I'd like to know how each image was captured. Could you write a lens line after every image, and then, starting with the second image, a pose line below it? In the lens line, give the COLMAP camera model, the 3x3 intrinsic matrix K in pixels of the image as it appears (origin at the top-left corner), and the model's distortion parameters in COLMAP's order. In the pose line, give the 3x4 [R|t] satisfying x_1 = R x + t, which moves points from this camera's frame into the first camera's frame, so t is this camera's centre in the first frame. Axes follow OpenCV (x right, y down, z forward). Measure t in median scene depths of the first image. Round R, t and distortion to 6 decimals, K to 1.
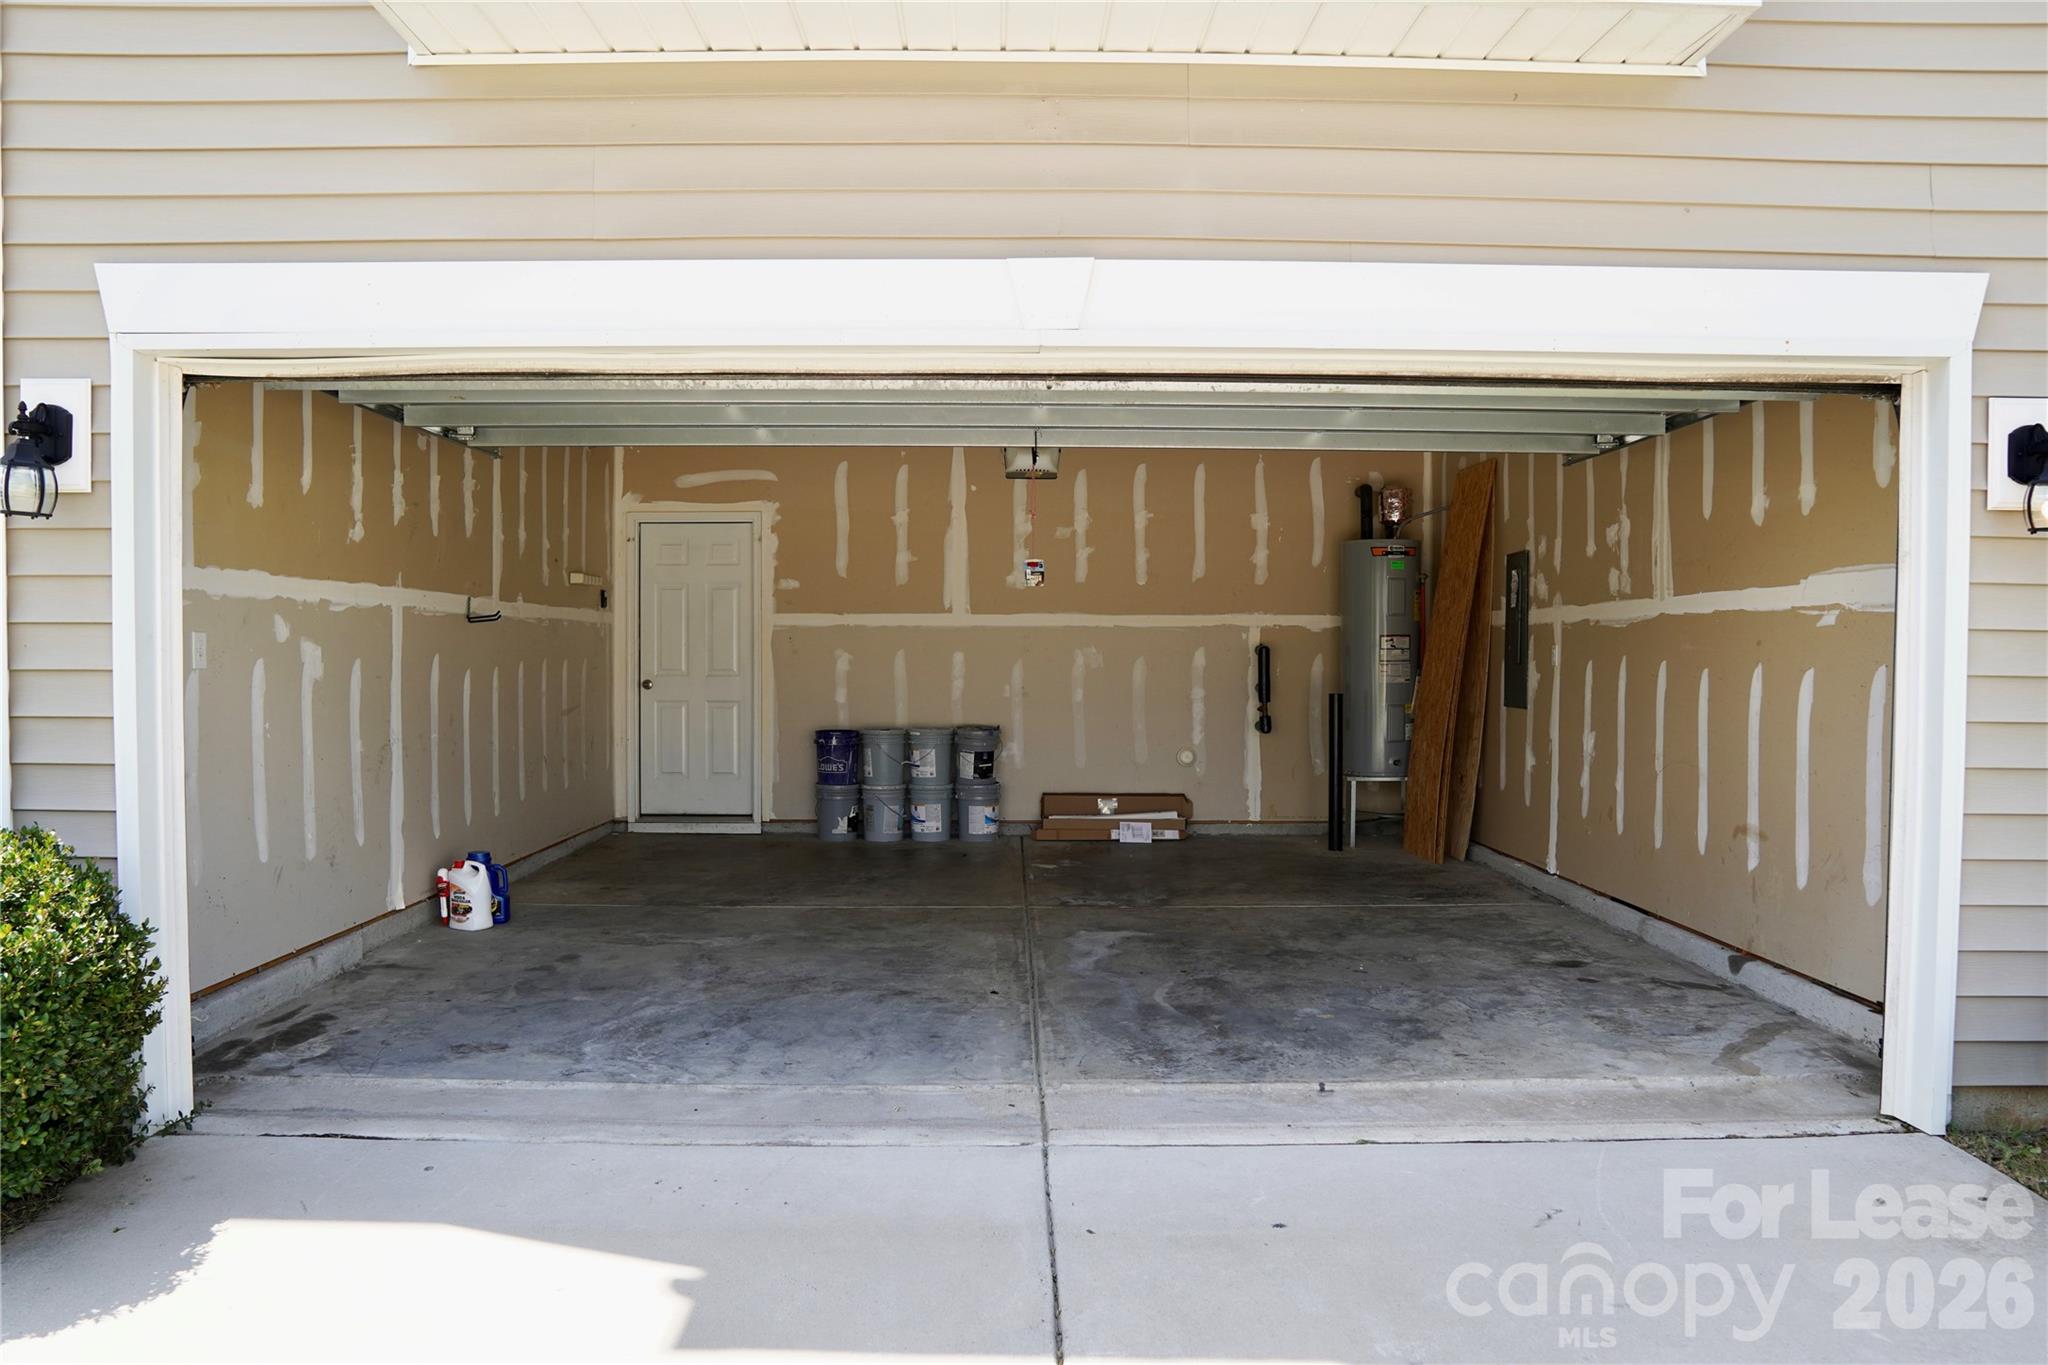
lens RADIAL K [[1436.4, 0, 1020.8], [0, 1436.4, 685.3], [0, 0, 1]] dist [-0.107175, 0.069222]
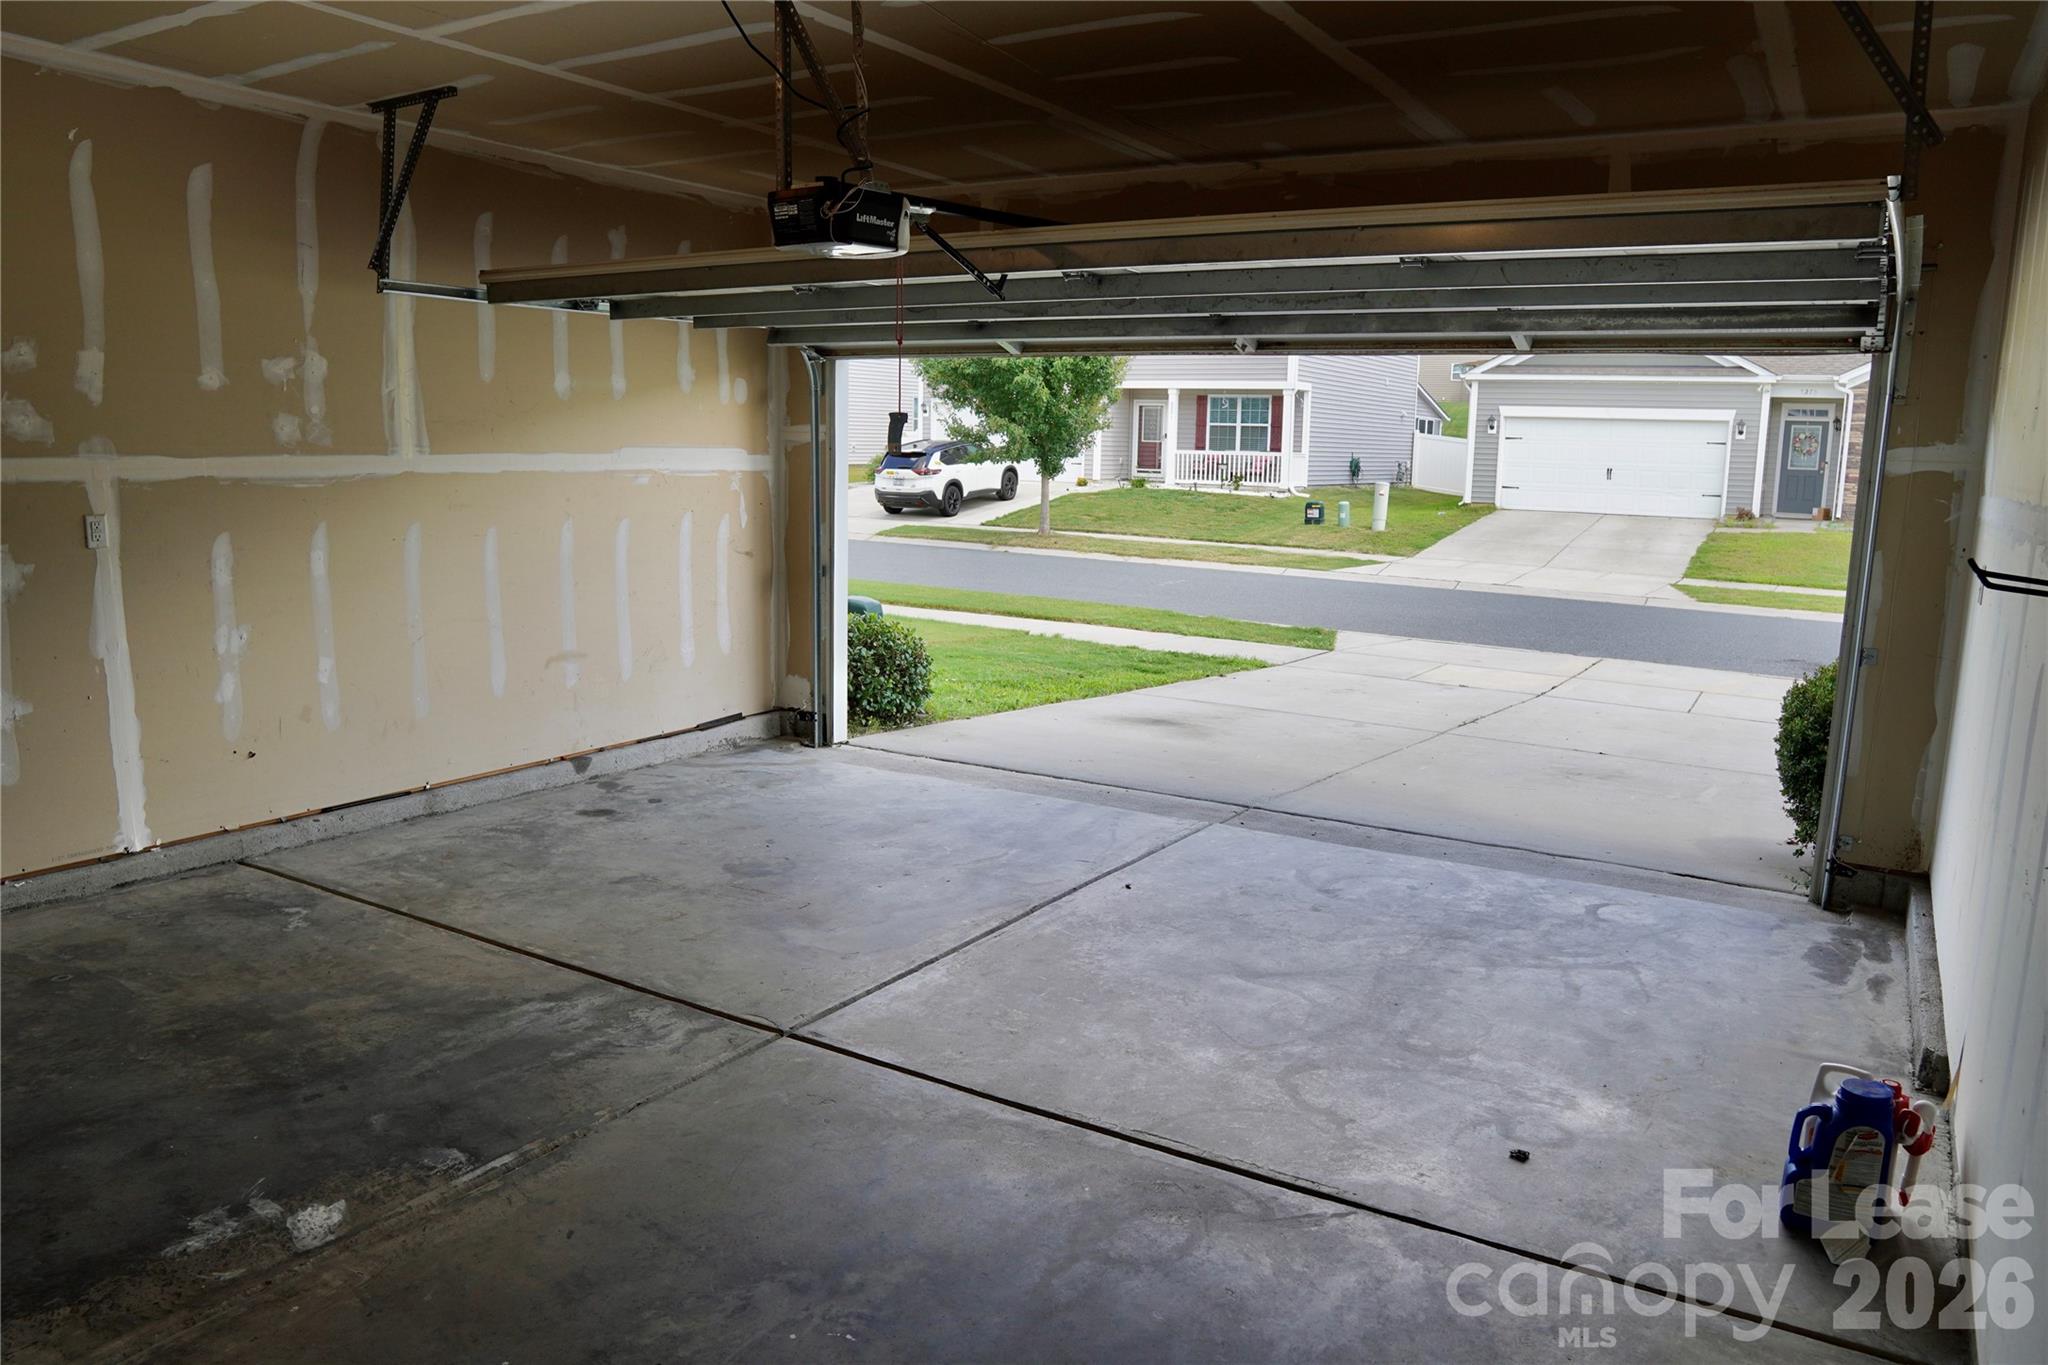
lens RADIAL K [[1436.4, 0, 1020.7], [0, 1436.4, 684.0], [0, 0, 1]] dist [-0.107175, 0.069222]
pose [[-0.843002, -0.112125, 0.526094, -0.518855], [-0.008722, 0.980755, 0.195049, -0.130870], [-0.537839, 0.159838, -0.827757, 2.050946]]
